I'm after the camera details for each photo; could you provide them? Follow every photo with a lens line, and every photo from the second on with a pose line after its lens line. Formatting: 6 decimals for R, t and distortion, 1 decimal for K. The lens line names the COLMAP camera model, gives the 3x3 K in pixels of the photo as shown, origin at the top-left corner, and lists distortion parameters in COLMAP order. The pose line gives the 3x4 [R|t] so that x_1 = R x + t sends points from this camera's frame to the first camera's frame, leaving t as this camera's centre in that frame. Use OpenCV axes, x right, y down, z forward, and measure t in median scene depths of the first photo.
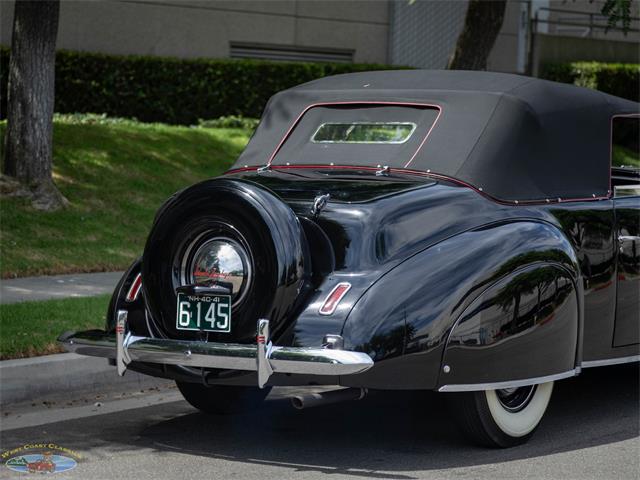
lens RADIAL K [[2293.5, 0, 320.0], [0, 2293.5, 240.0], [0, 0, 1]] dist [0.123428, -0.172109]
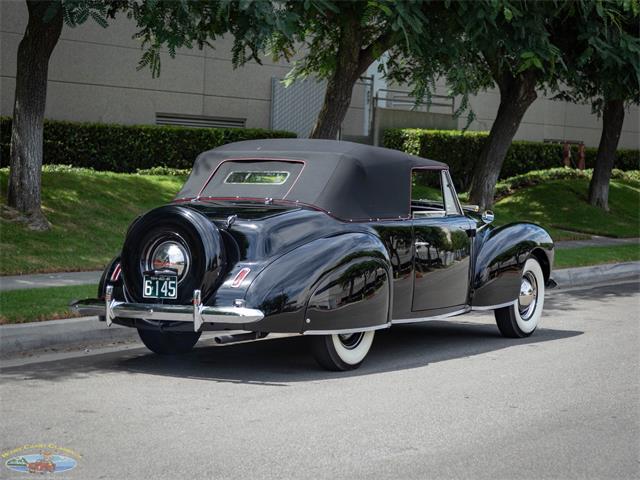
lens RADIAL K [[2293.5, 0, 320.0], [0, 2293.5, 240.0], [0, 0, 1]] dist [0.123428, -0.172109]
pose [[0.998533, 0.001489, 0.054119, -0.024927], [-0.000341, 0.999775, -0.021216, 0.032270], [-0.054138, 0.021167, 0.998309, -0.632388]]
